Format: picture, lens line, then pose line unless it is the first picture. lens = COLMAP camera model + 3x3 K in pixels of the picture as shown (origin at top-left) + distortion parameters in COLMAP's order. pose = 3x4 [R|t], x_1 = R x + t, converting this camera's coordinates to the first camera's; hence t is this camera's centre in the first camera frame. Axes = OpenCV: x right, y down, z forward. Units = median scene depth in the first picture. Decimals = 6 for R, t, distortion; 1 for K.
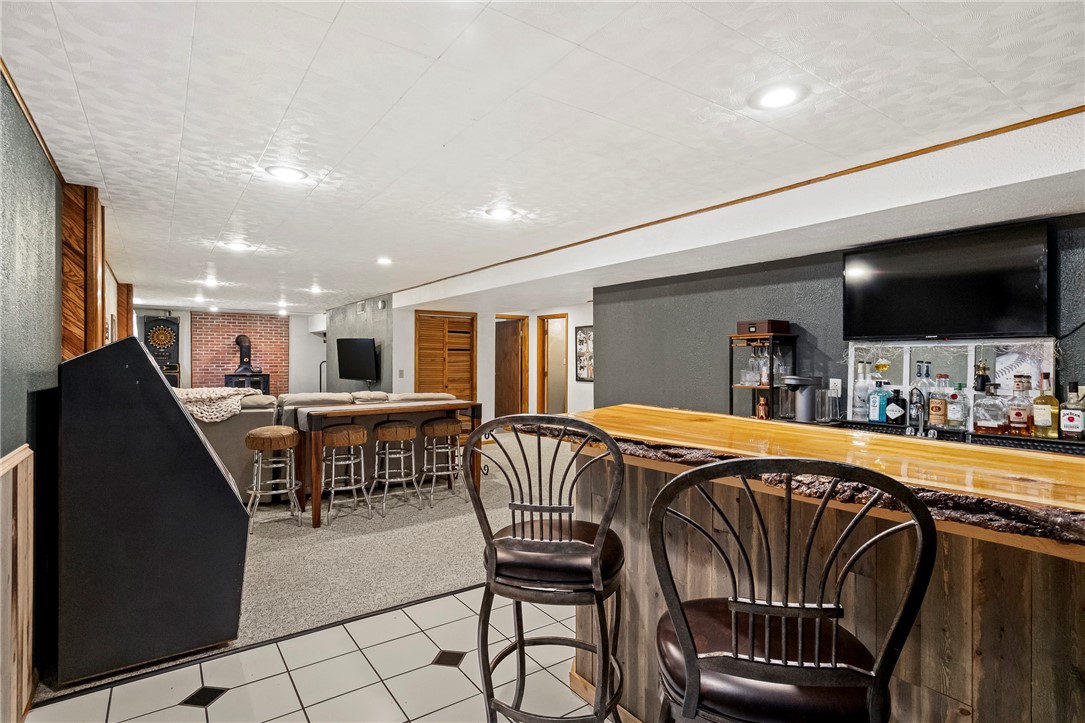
lens RADIAL K [[540.5, 0, 533.1], [0, 540.5, 360.6], [0, 0, 1]] dist [0.000647, 0.001353]
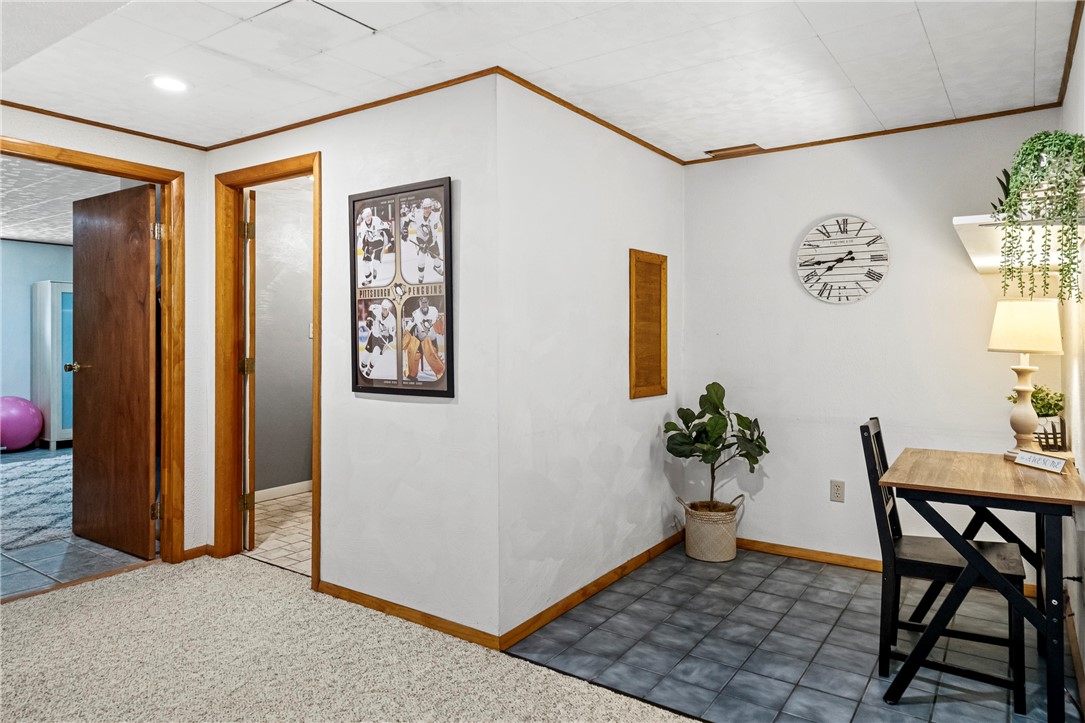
lens RADIAL K [[687.4, 0, 542.4], [0, 687.4, 354.1], [0, 0, 1]] dist [0.012239, 0.005440]
pose [[0.932933, -0.001652, 0.360047, 0.042819], [-0.001472, 0.999964, 0.008402, 0.015691], [-0.360048, -0.008369, 0.932896, 0.630984]]
